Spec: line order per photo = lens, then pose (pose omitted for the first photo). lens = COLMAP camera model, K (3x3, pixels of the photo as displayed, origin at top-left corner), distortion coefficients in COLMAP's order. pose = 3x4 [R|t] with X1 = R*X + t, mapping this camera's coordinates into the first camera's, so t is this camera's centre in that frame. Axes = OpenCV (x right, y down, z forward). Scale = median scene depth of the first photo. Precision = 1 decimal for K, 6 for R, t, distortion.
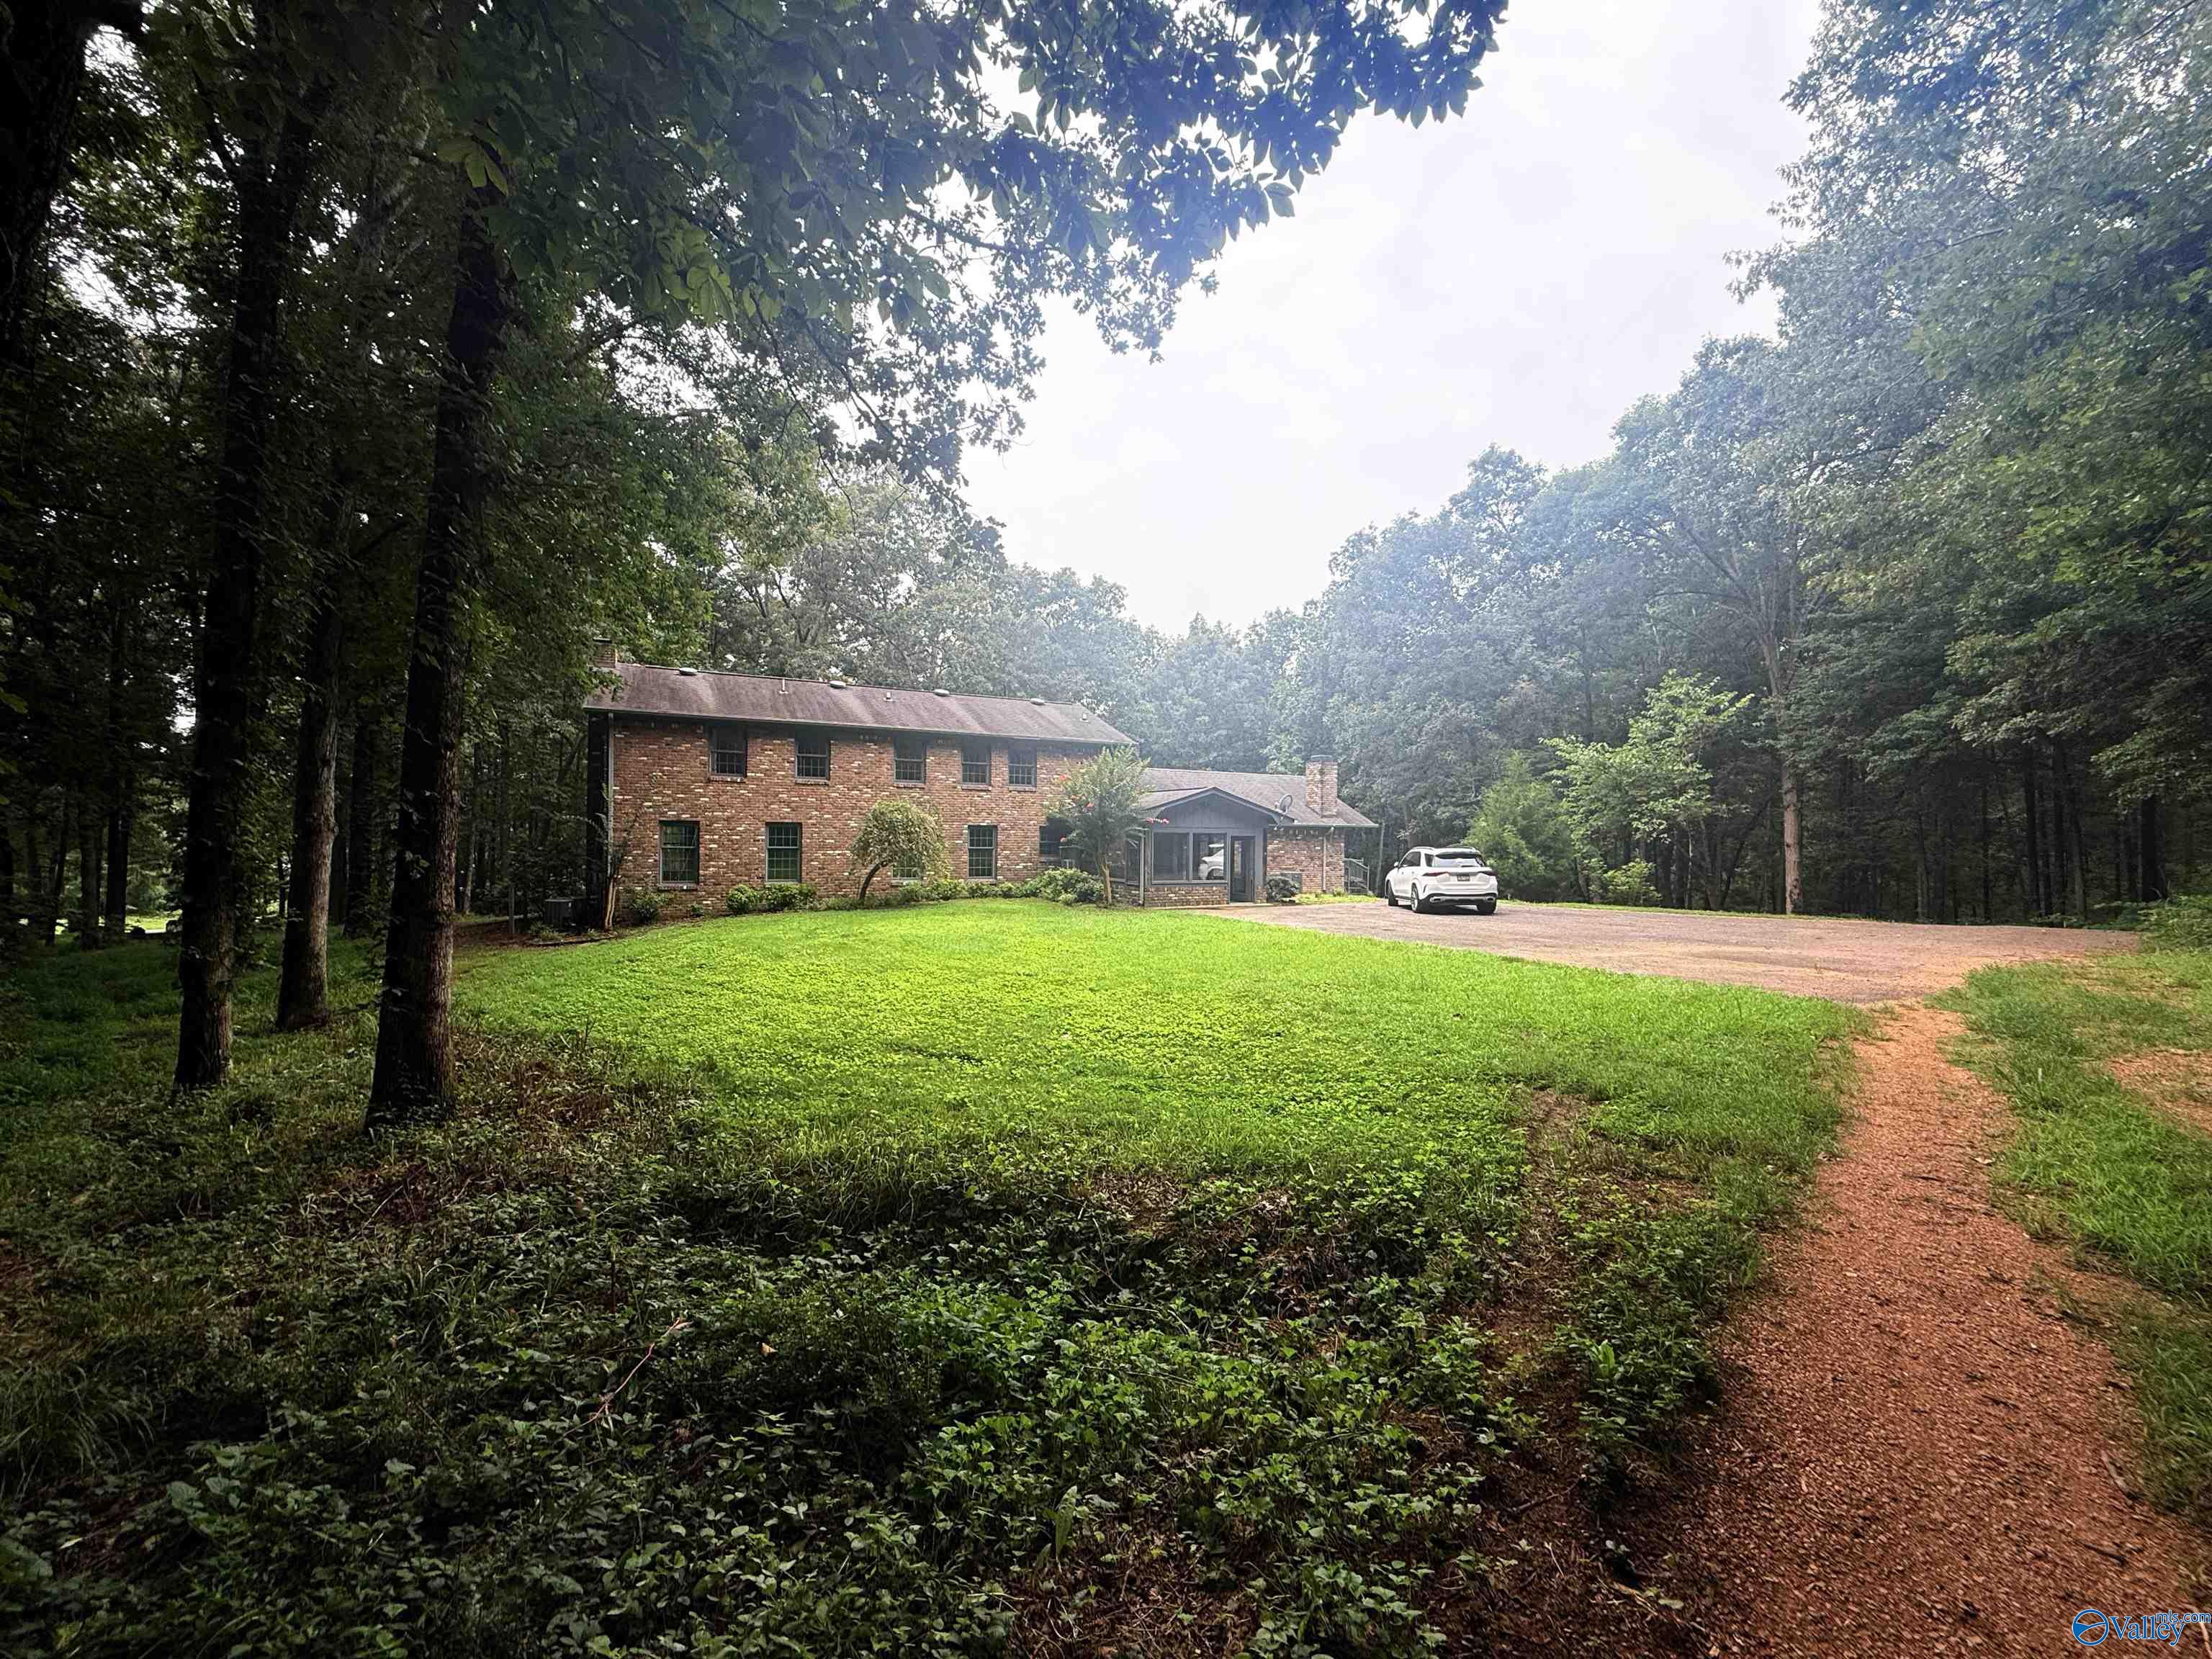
lens RADIAL K [[875.0, 0, 1105.6], [0, 875.0, 820.7], [0, 0, 1]] dist [-0.002390, 0.000843]
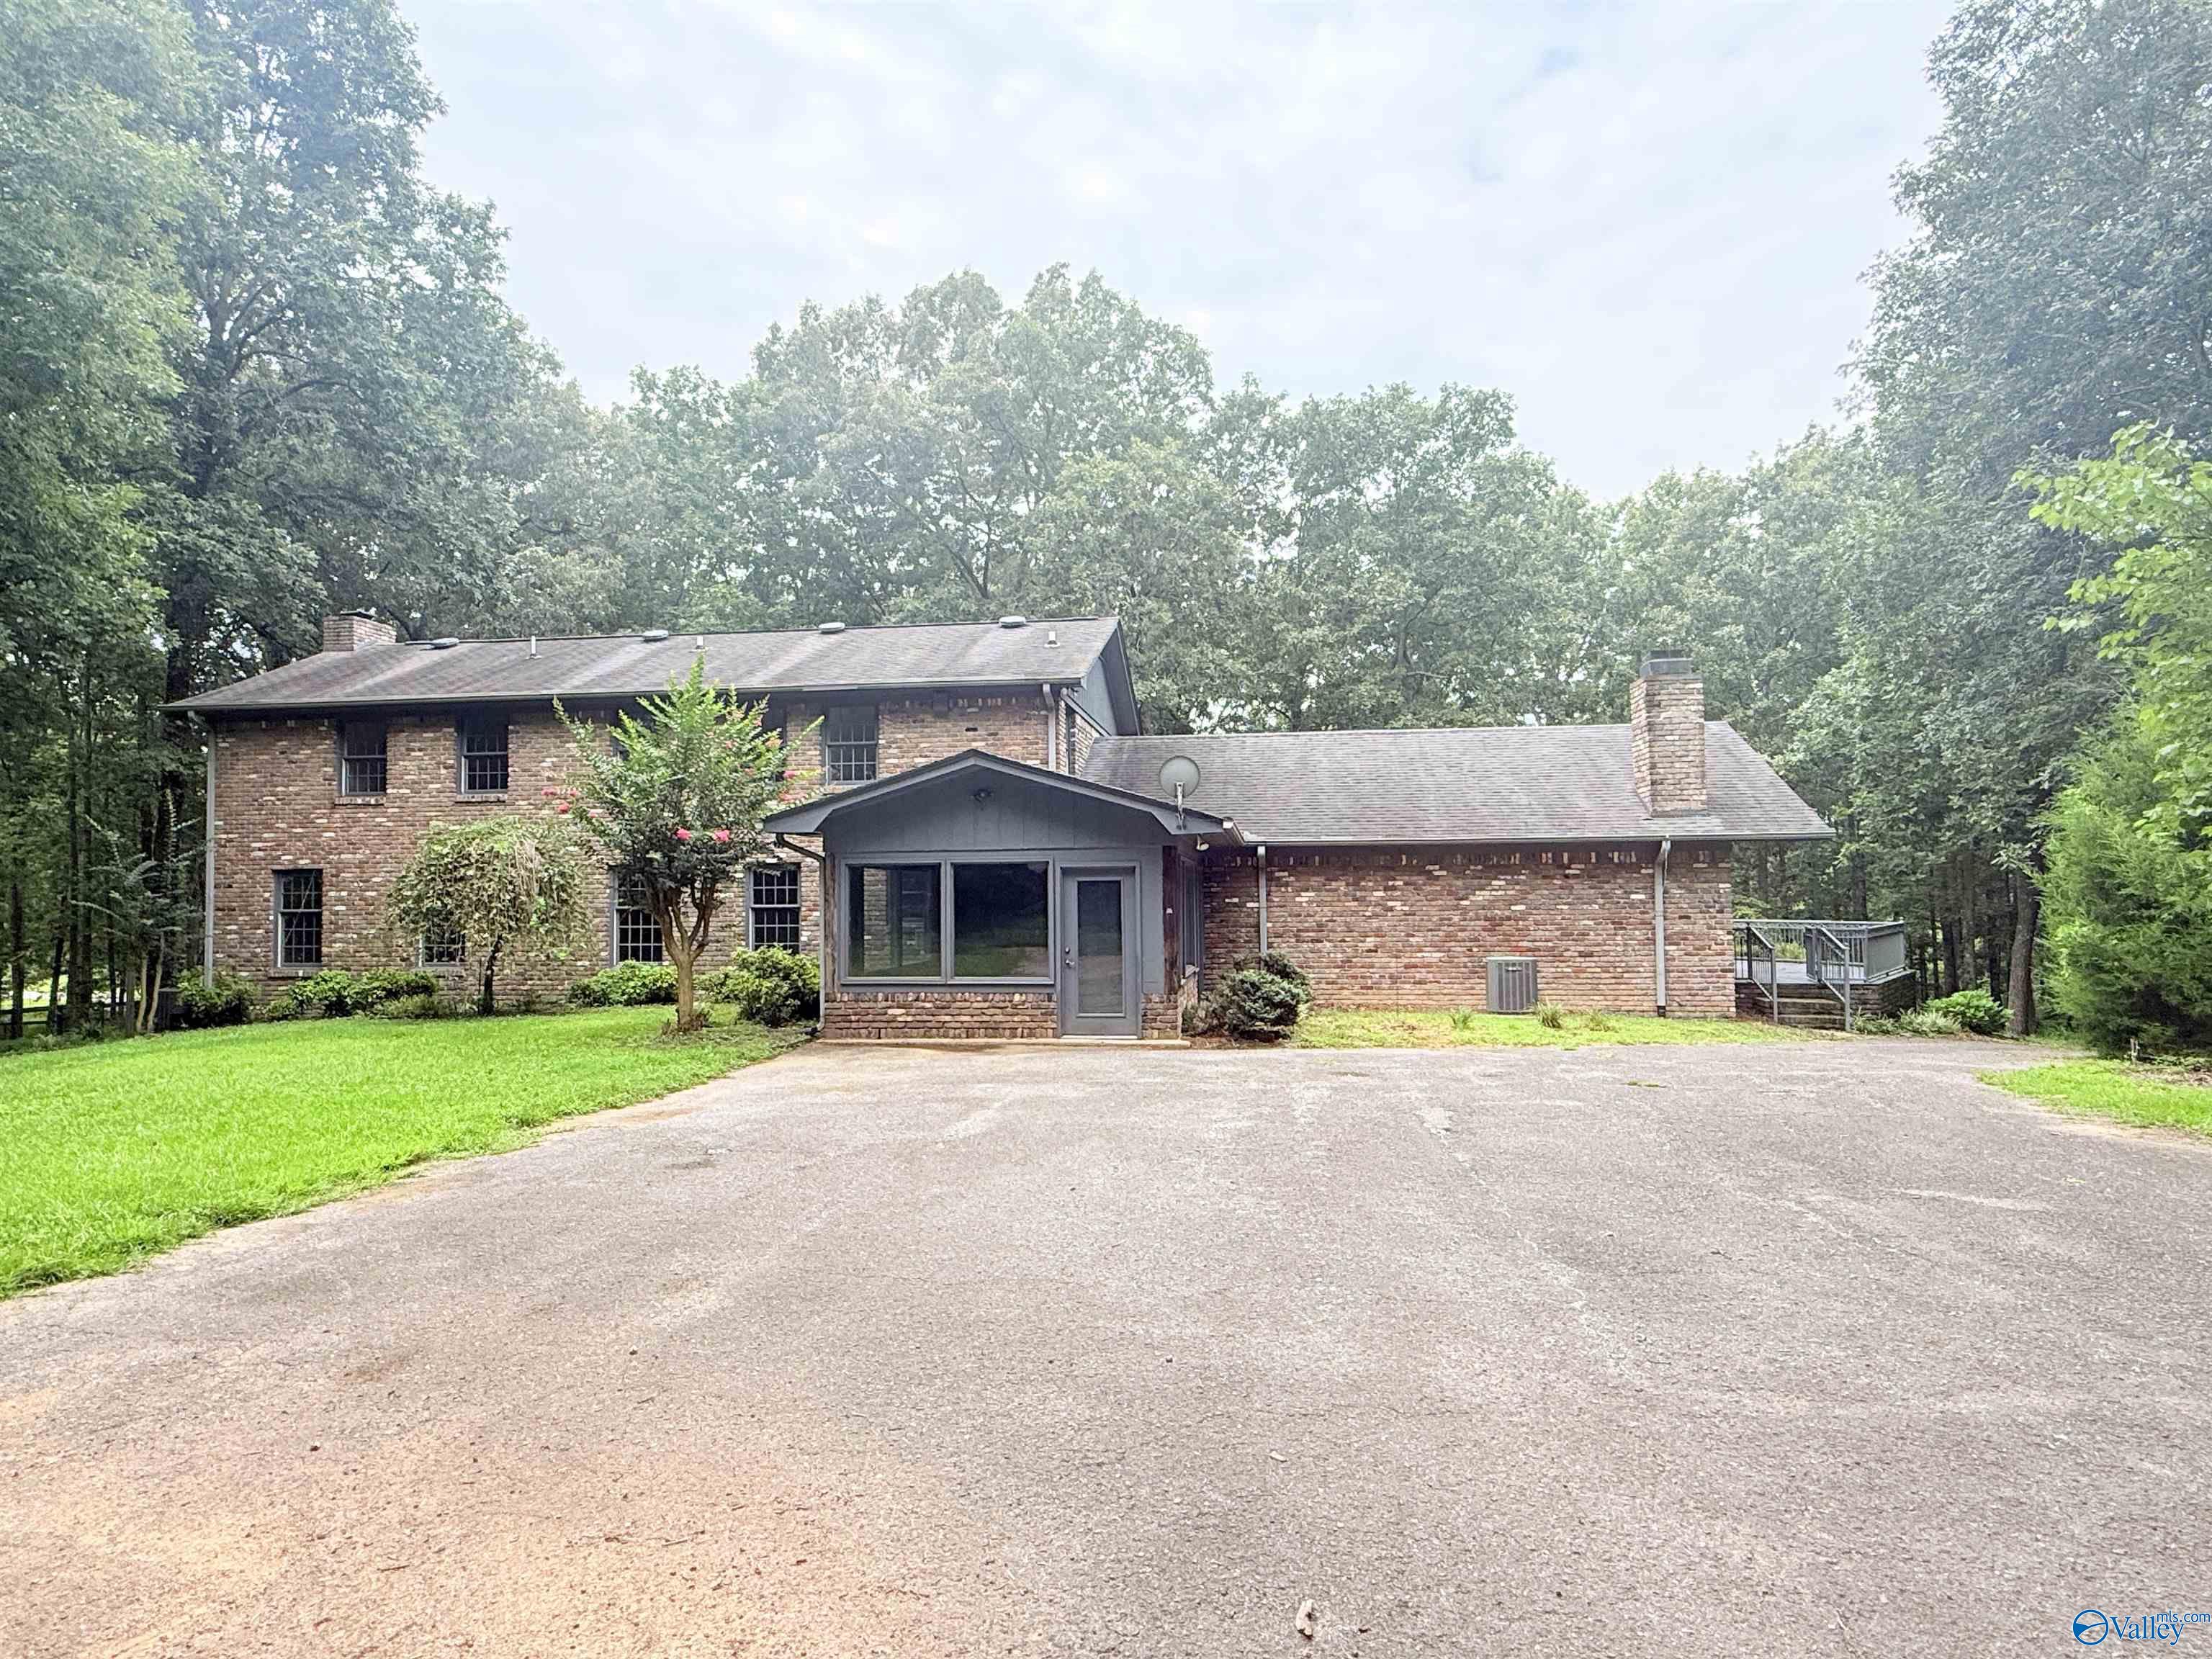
lens RADIAL K [[1411.3, 0, 1099.9], [0, 1411.3, 836.0], [0, 0, 1]] dist [0.002387, 0.000043]
pose [[0.819356, -0.034766, -0.572230, 0.873001], [0.031108, 0.999385, -0.016175, 0.015581], [0.572441, -0.004548, 0.819933, 0.716691]]
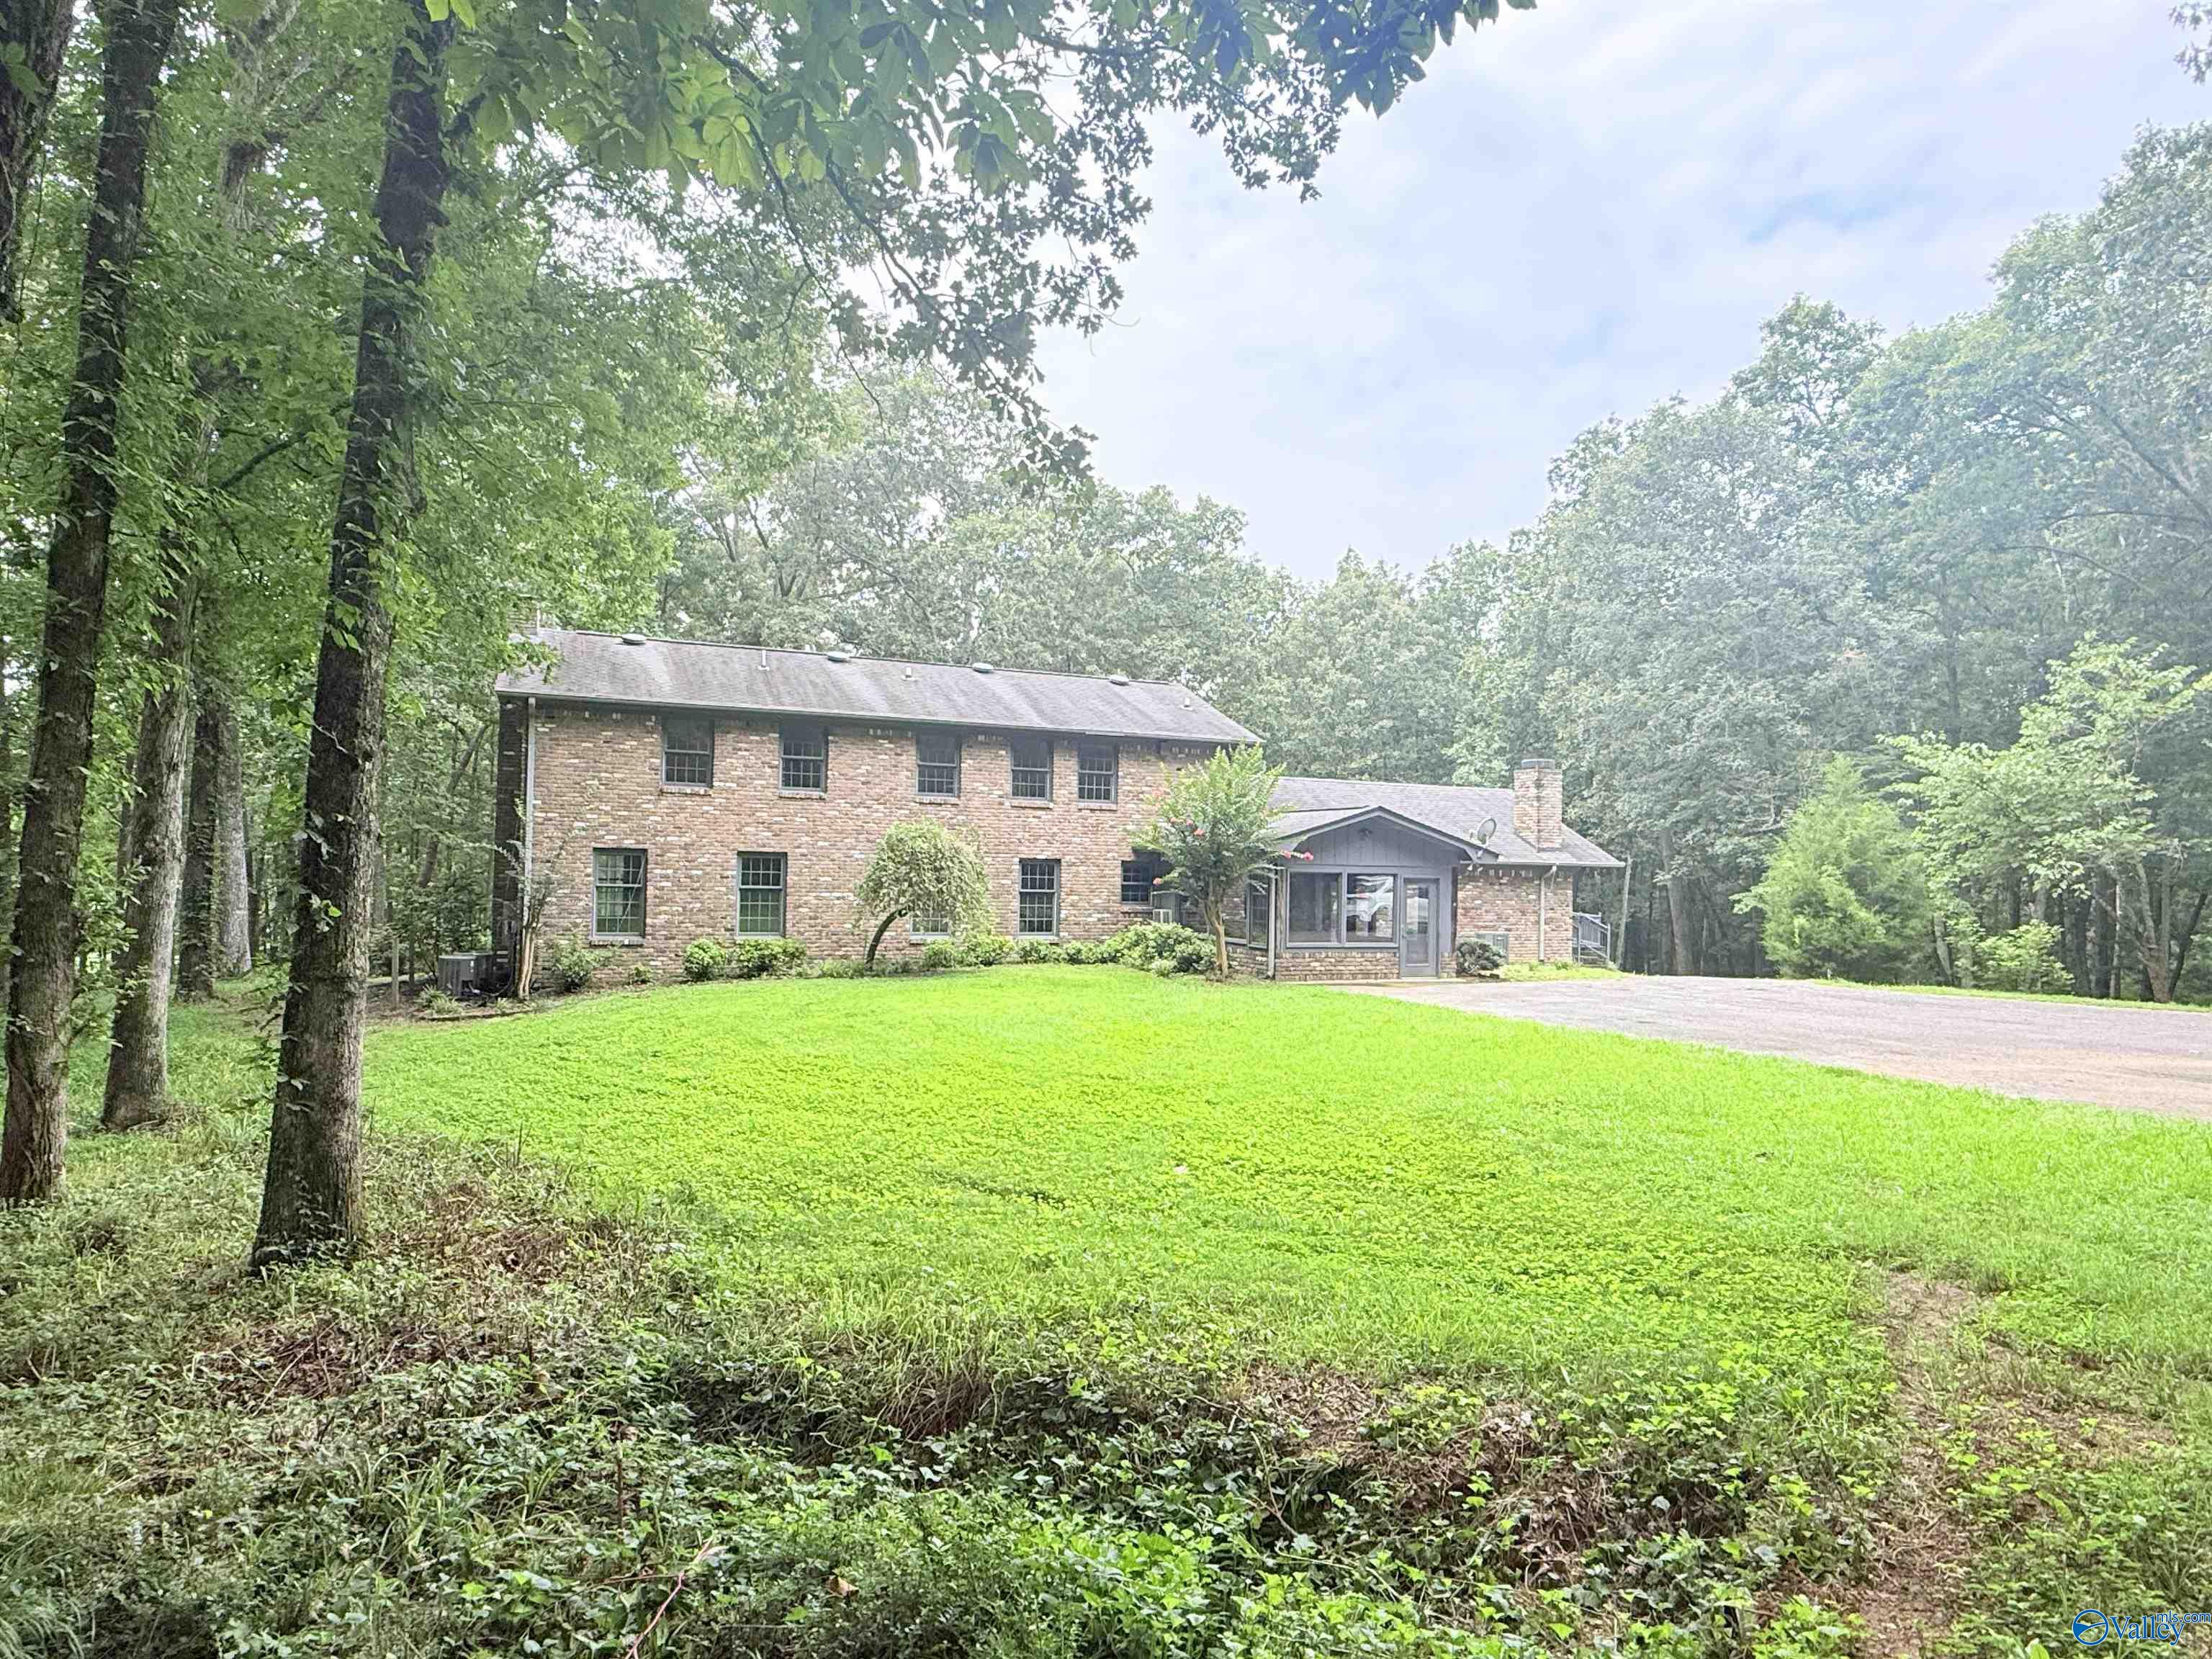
lens RADIAL K [[1280.4, 0, 1102.4], [0, 1280.4, 825.4], [0, 0, 1]] dist [-0.001546, -0.000237]
pose [[0.996838, 0.008301, -0.079027, -0.018529], [-0.009775, 0.999785, -0.018285, -0.005058], [0.078858, 0.019000, 0.996705, -0.016381]]
